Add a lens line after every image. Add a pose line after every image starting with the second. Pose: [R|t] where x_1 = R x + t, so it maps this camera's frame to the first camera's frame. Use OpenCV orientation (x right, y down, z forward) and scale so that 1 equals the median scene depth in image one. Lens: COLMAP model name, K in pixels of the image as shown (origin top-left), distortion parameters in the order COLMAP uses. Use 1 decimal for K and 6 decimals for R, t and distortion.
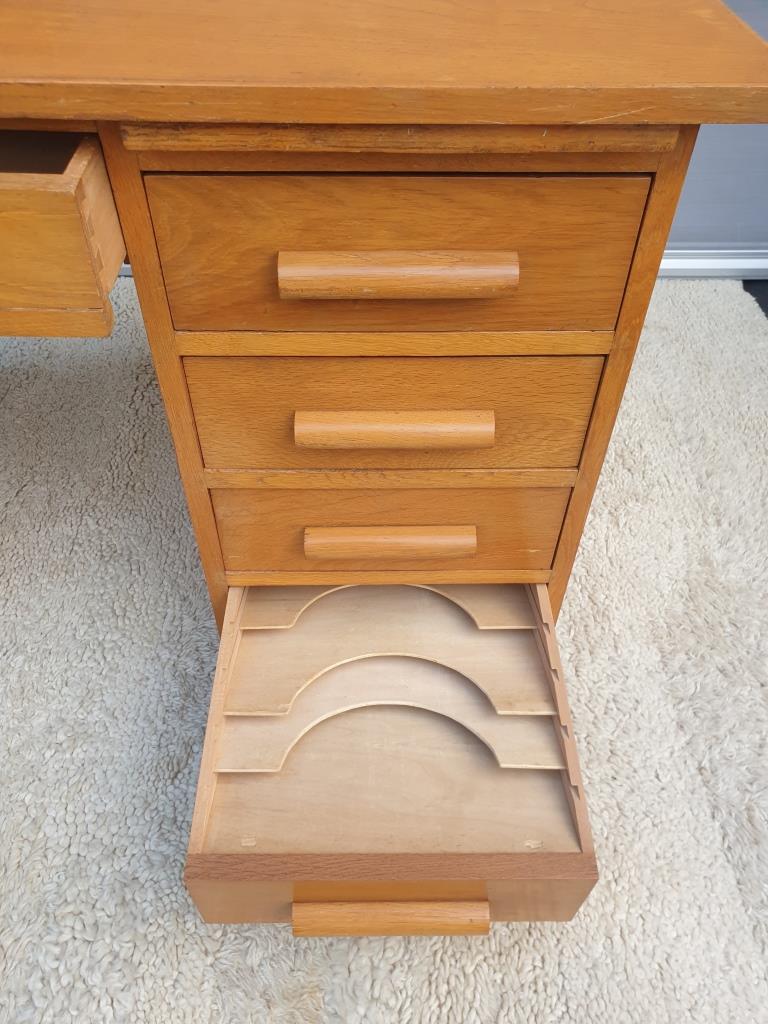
lens RADIAL K [[799.4, 0, 387.3], [0, 799.4, 524.2], [0, 0, 1]] dist [0.000177, 0.008603]
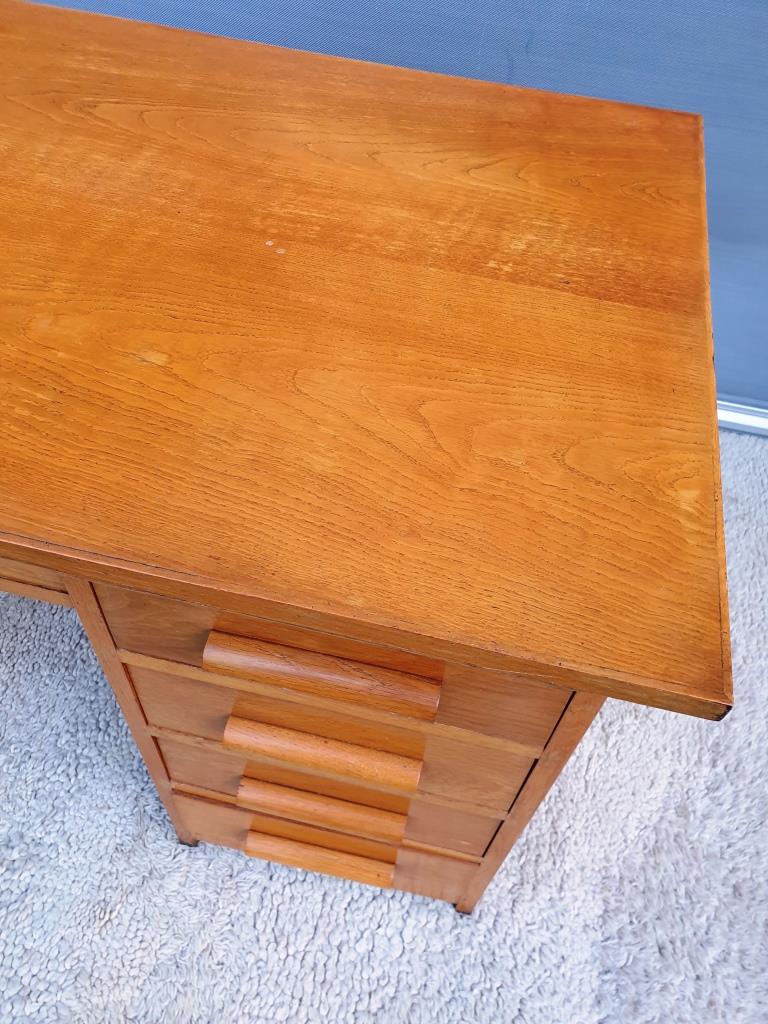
lens RADIAL K [[806.2, 0, 384.8], [0, 806.2, 518.0], [0, 0, 1]] dist [-0.028175, 0.073653]
pose [[0.970213, 0.214533, -0.112523, 0.095129], [-0.205376, 0.974754, 0.087611, -0.359310], [0.128478, -0.061892, 0.989779, 0.017873]]
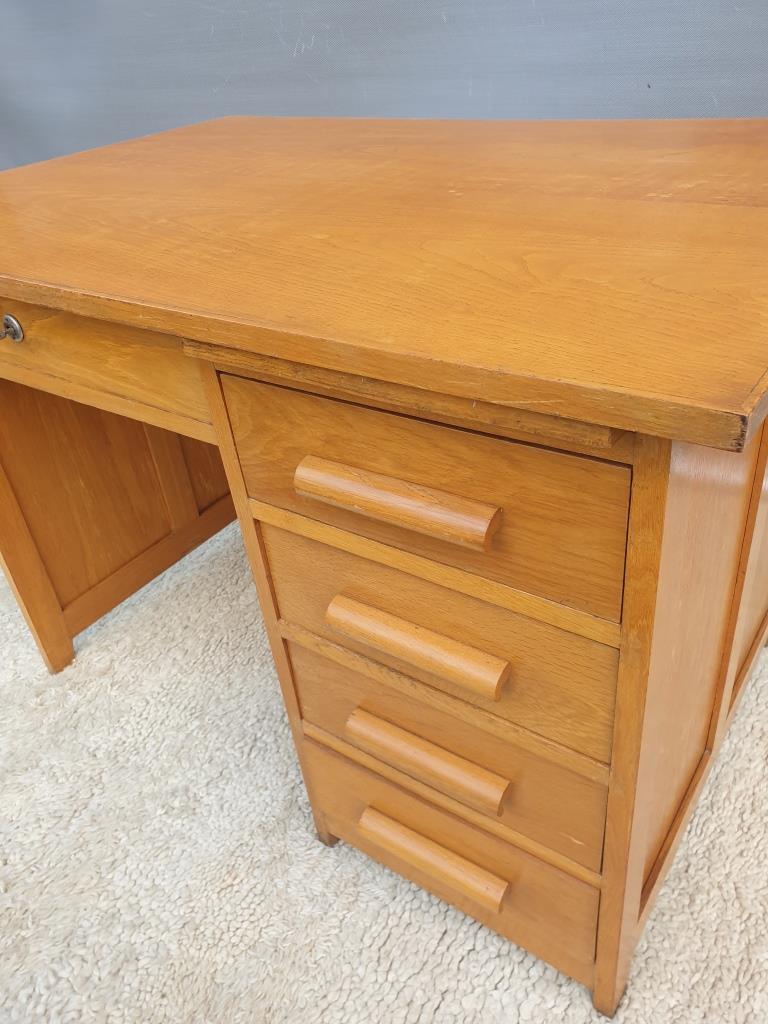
lens RADIAL K [[805.3, 0, 391.3], [0, 805.3, 513.6], [0, 0, 1]] dist [0.009760, 0.015167]
pose [[0.797562, 0.256348, -0.546060, 0.338793], [-0.353679, 0.932022, -0.079037, -0.127308], [0.488678, 0.256167, 0.834010, 0.089920]]
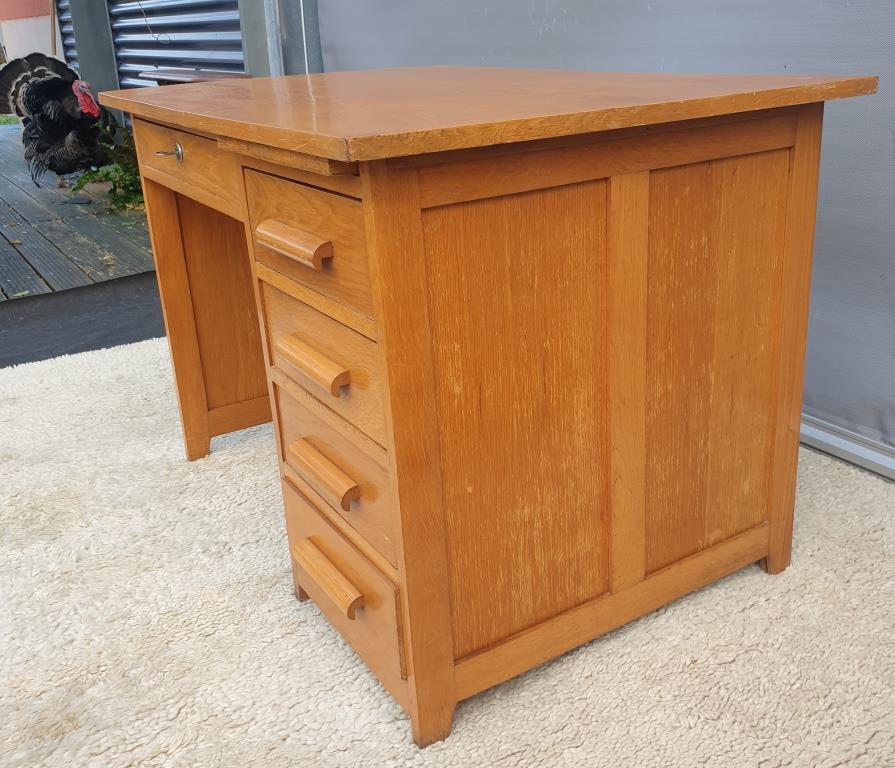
lens RADIAL K [[937.7, 0, 464.4], [0, 937.7, 363.6], [0, 0, 1]] dist [0.101618, -0.215144]
pose [[0.502350, 0.256461, -0.825756, 1.049881], [-0.585135, 0.803941, -0.106282, -0.070930], [0.636601, 0.536570, 0.553924, 0.184348]]
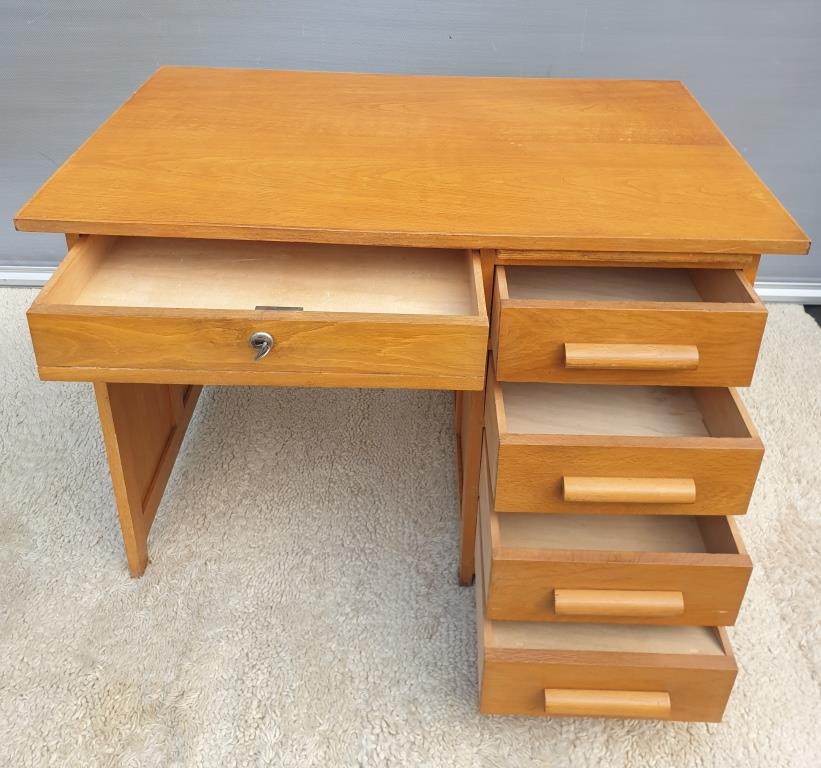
lens RADIAL K [[862.3, 0, 424.1], [0, 862.3, 291.0], [0, 0, 1]] dist [-0.006624, 0.050713]
pose [[0.999447, 0.020907, -0.025846, -0.234379], [-0.027325, 0.959462, -0.280511, 0.143780], [0.018934, 0.281063, 0.959503, -0.624471]]
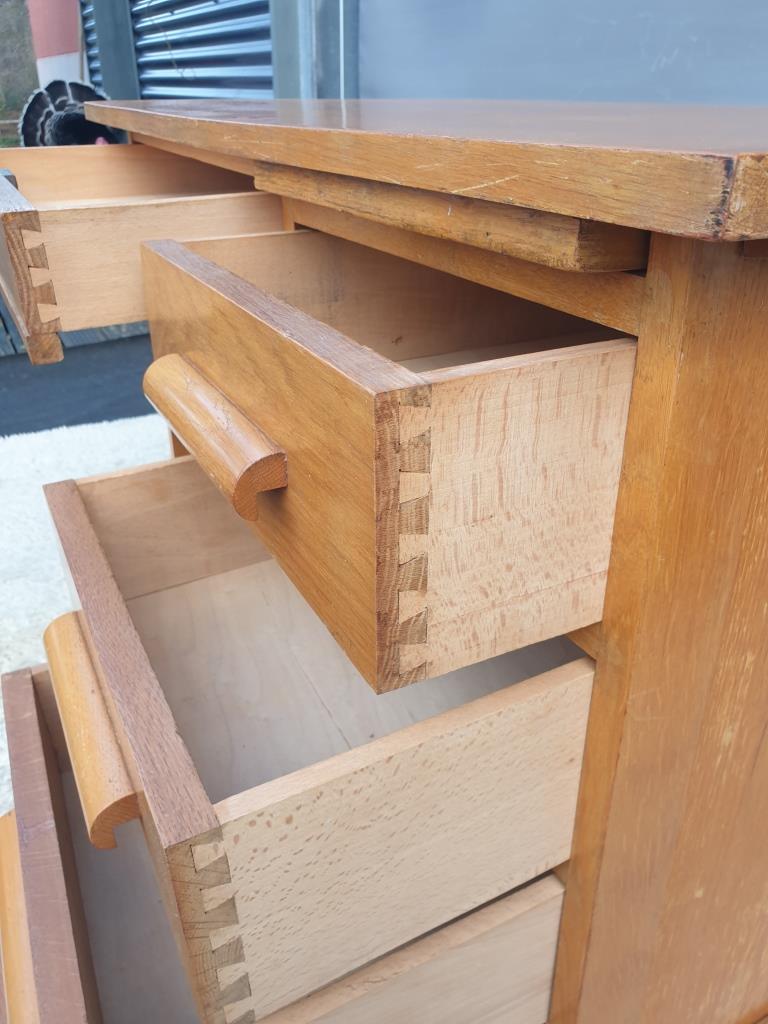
lens RADIAL K [[815.5, 0, 395.2], [0, 815.5, 517.0], [0, 0, 1]] dist [-0.003192, 0.009796]
pose [[0.436681, 0.400769, -0.805415, 0.417114], [-0.646827, 0.762103, 0.028520, -0.141119], [0.625240, 0.508510, 0.592024, 0.346999]]
